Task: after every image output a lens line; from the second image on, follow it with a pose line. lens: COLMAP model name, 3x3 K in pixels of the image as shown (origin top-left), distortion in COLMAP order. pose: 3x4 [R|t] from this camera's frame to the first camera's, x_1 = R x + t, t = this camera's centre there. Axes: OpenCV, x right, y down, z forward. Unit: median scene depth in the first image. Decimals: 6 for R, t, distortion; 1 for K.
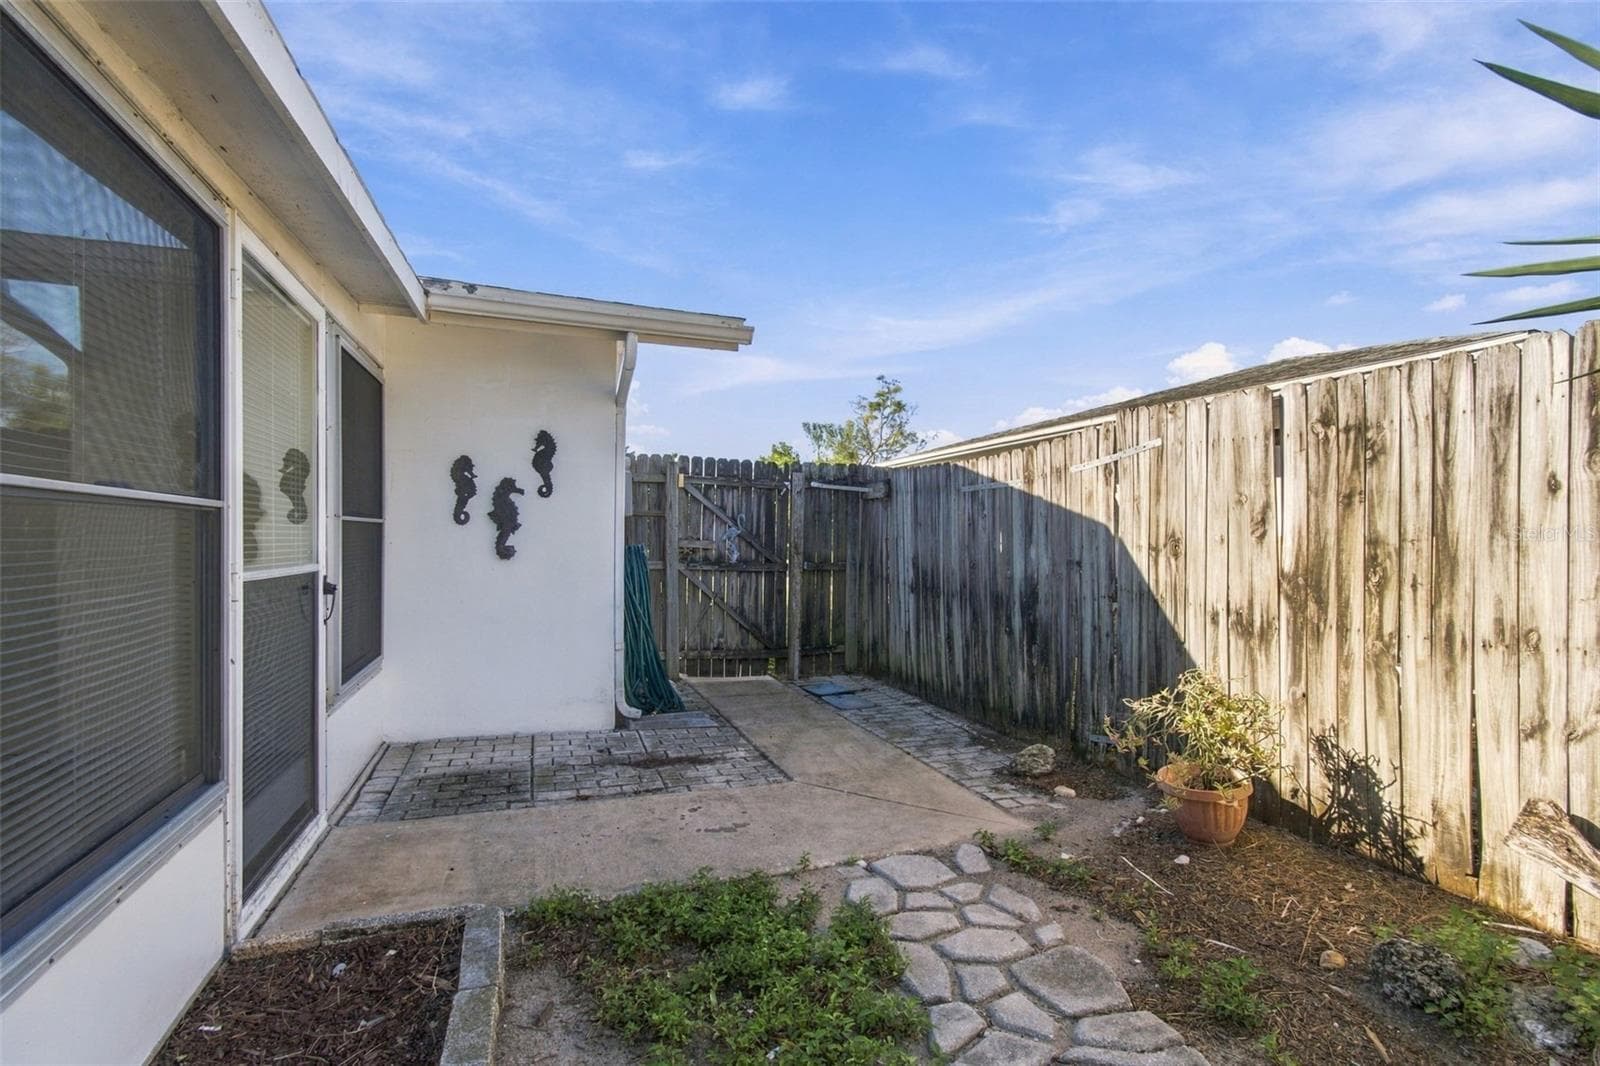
lens RADIAL K [[721.5, 0, 802.3], [0, 721.5, 529.2], [0, 0, 1]] dist [-0.005244, 0.005723]
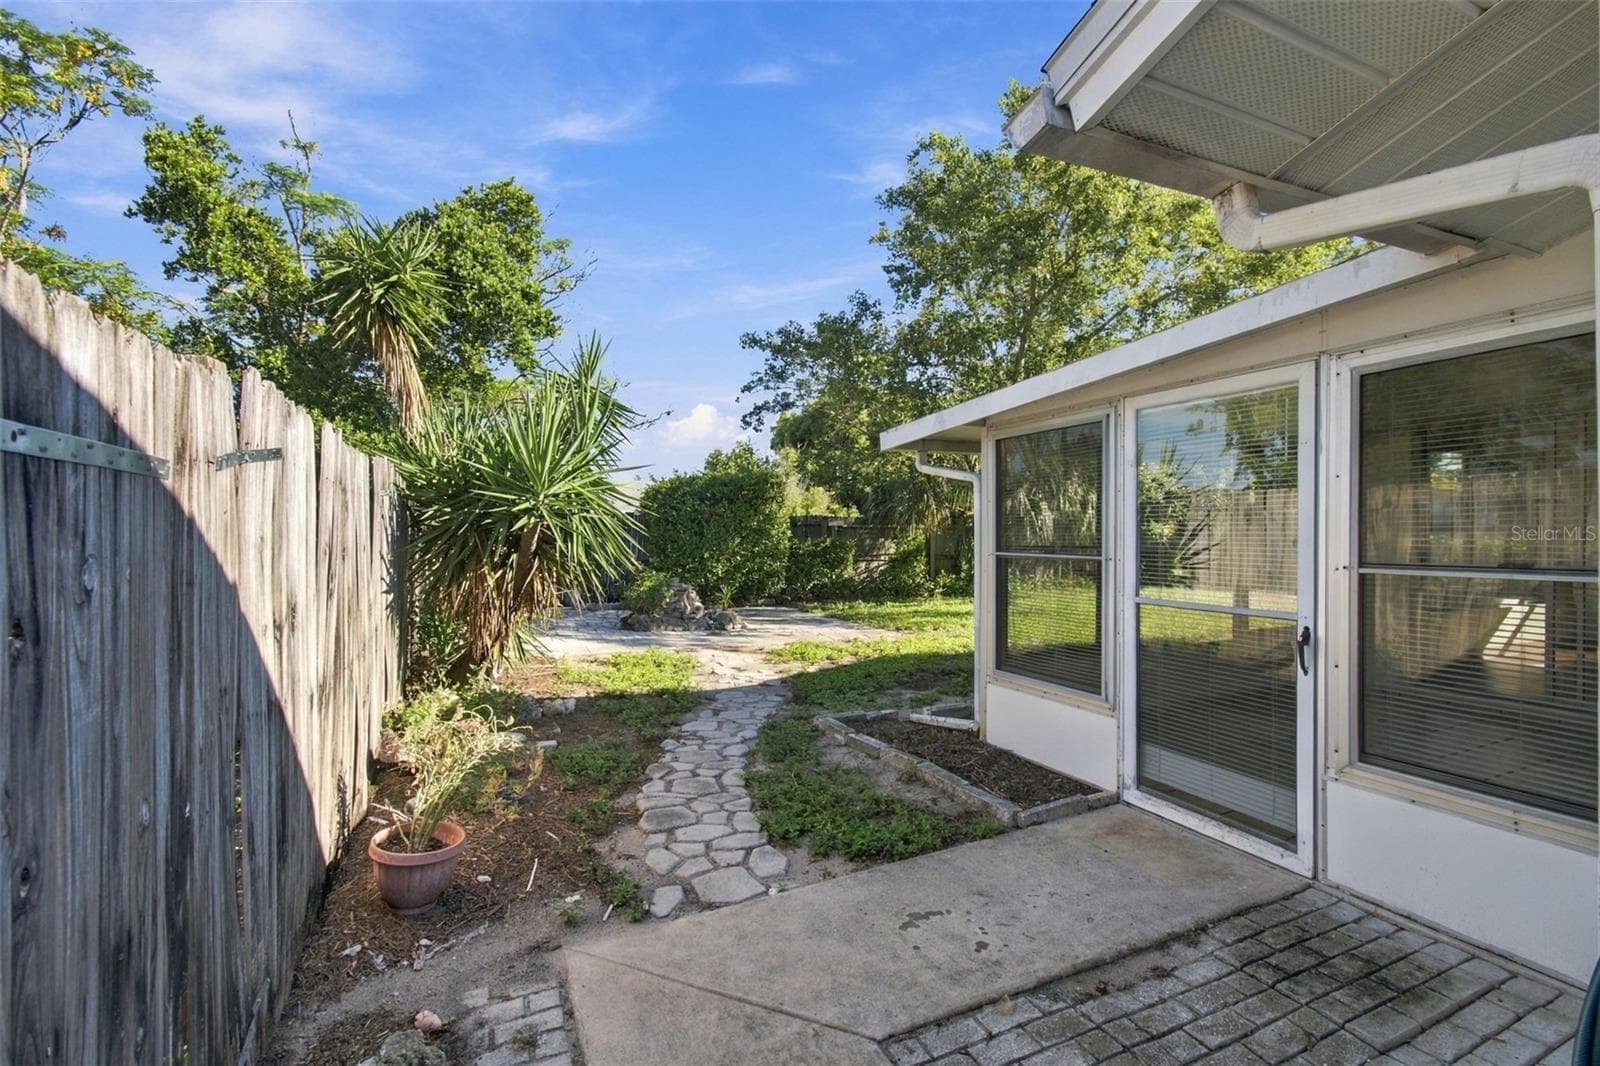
lens RADIAL K [[652.4, 0, 797.6], [0, 652.4, 540.6], [0, 0, 1]] dist [0.000099, -0.000004]
pose [[-0.998181, -0.000639, -0.060288, 0.114049], [-0.000682, 1.000000, 0.000701, -0.061604], [0.060288, 0.000740, -0.998181, 2.122141]]
